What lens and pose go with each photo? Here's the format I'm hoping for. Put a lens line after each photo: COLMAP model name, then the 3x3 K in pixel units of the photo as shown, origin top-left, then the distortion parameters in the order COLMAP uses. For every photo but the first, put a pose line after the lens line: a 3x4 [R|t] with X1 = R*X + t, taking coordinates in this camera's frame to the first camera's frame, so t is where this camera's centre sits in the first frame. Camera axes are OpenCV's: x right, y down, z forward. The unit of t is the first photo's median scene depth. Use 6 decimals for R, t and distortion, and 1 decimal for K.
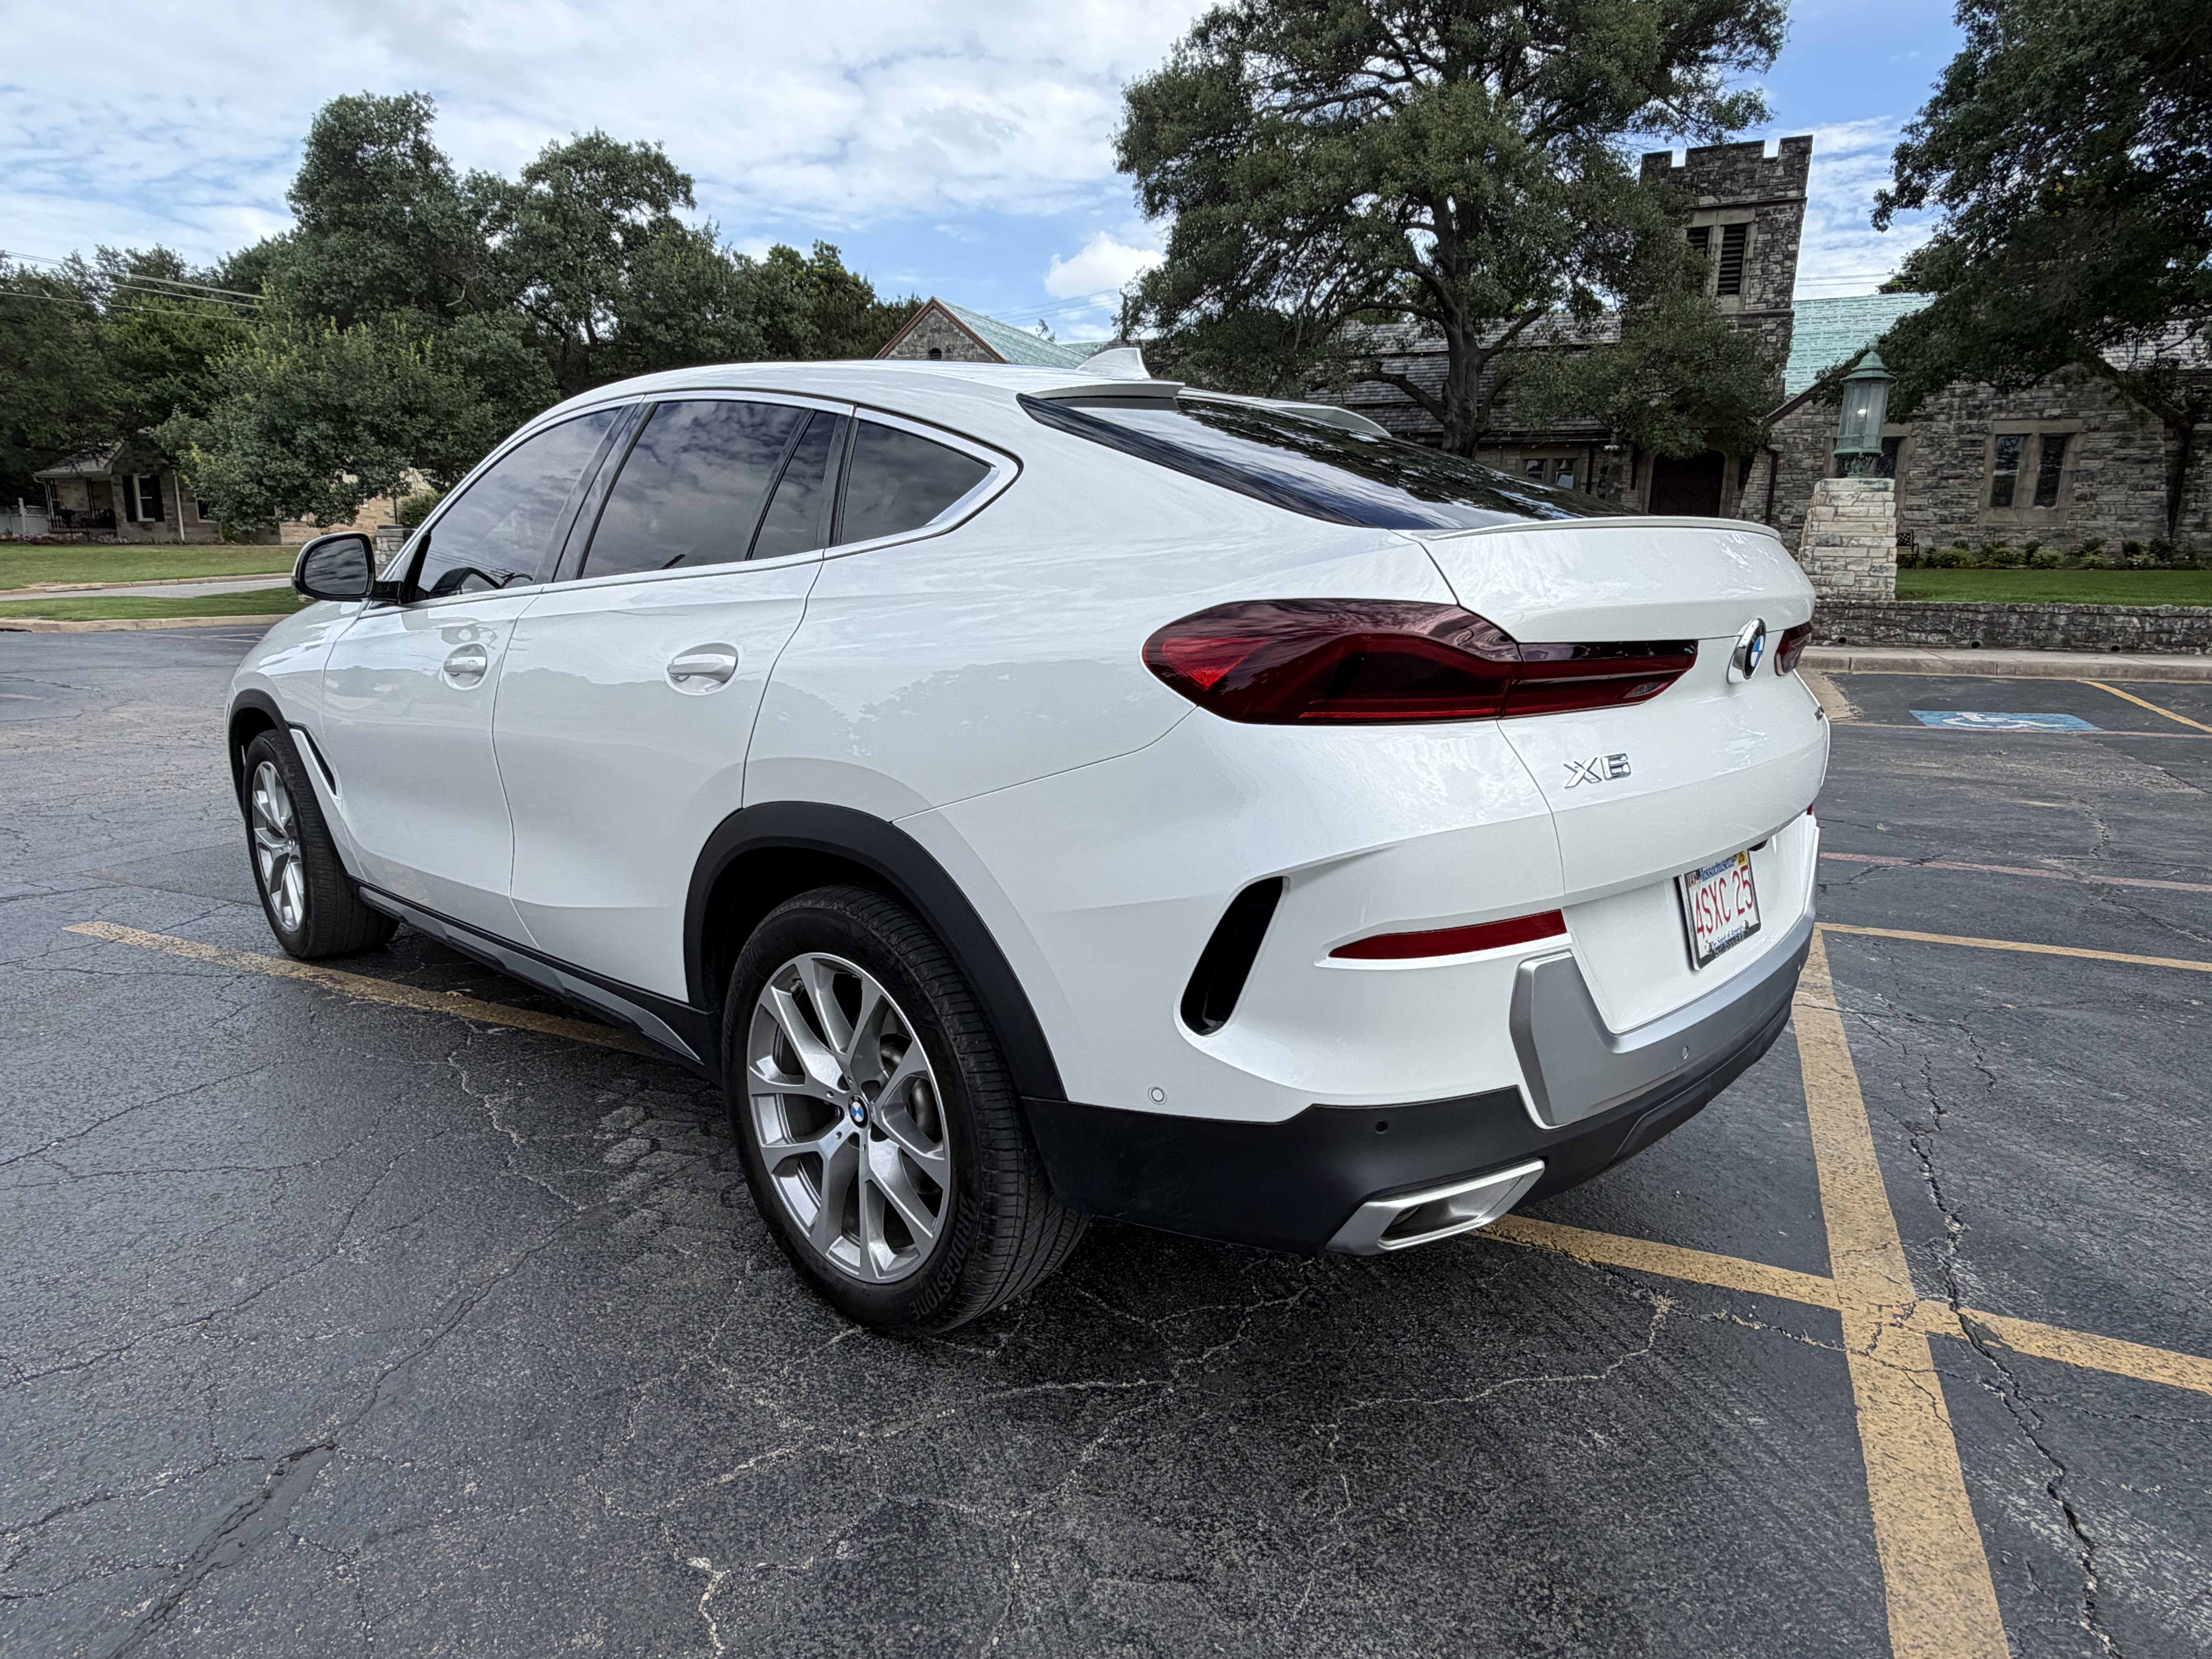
lens RADIAL K [[1293.2, 0, 1102.2], [0, 1293.2, 830.6], [0, 0, 1]] dist [0.000767, 0.001931]
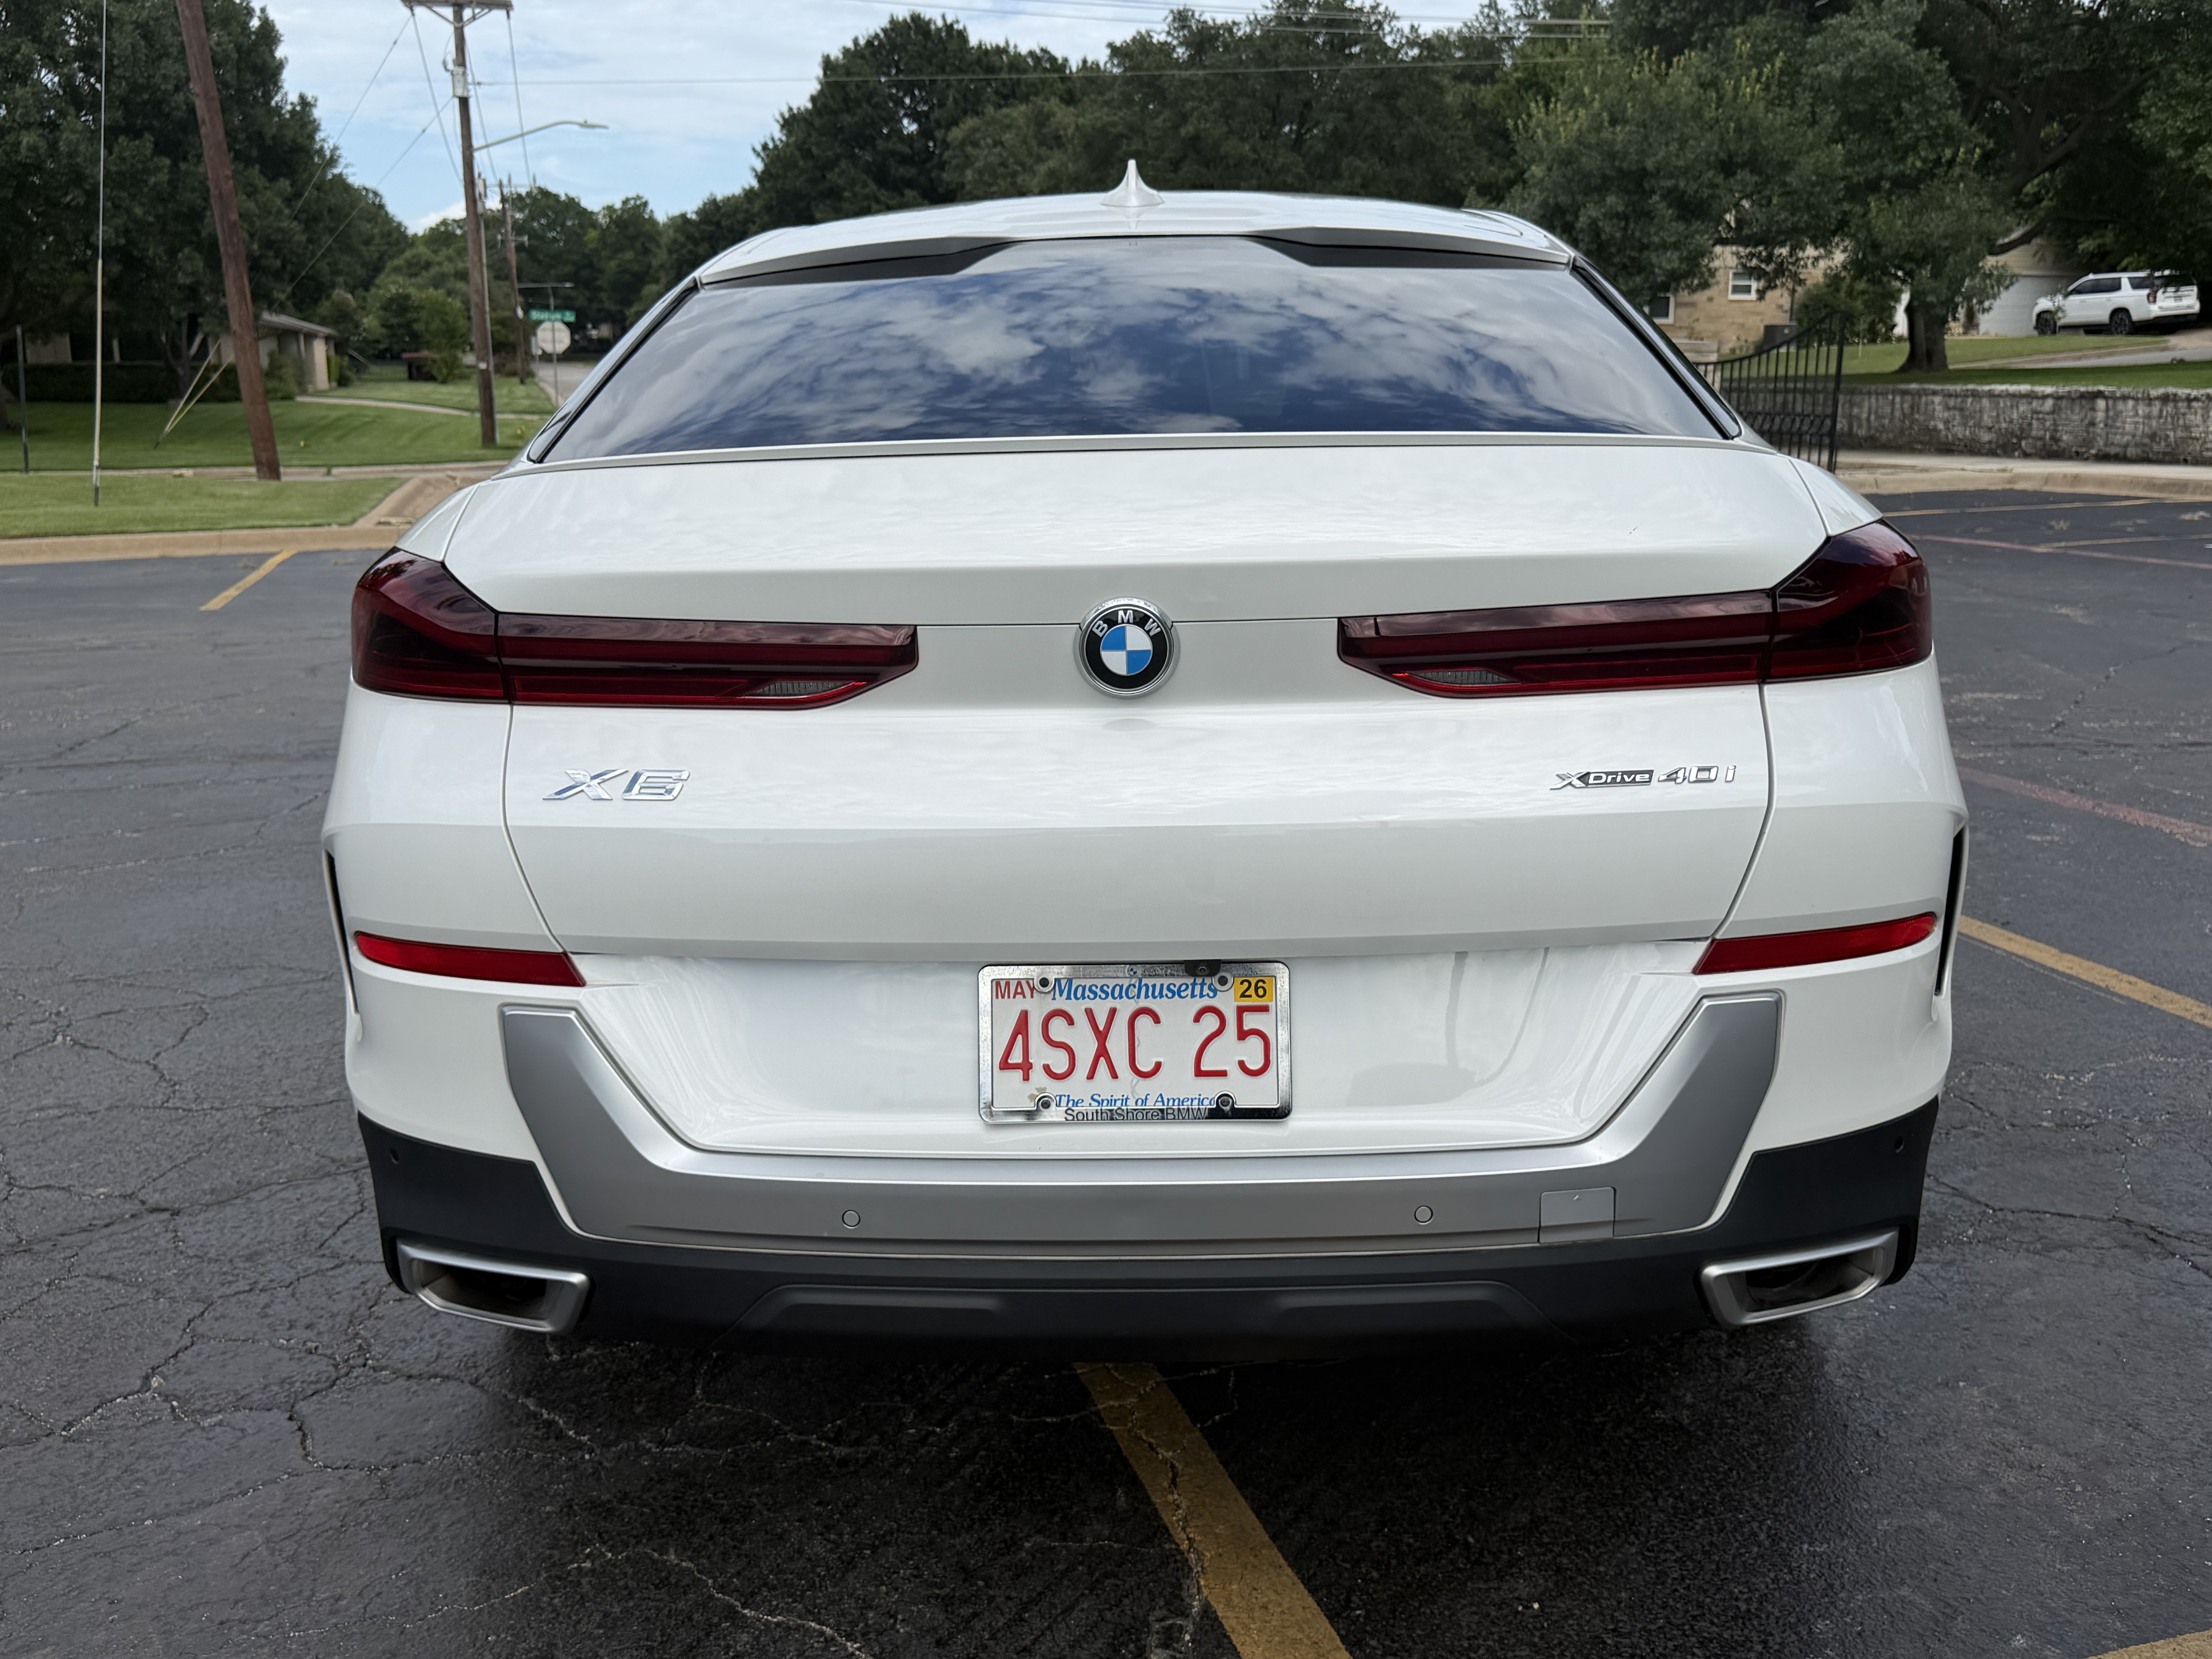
lens RADIAL K [[2014.4, 0, 1106.0], [0, 2014.4, 829.5], [0, 0, 1]] dist [0.000694, -0.010654]
pose [[0.654254, 0.146798, -0.741891, 0.104656], [-0.130588, 0.988174, 0.080369, -0.010914], [0.744915, 0.044300, 0.665687, 0.031155]]
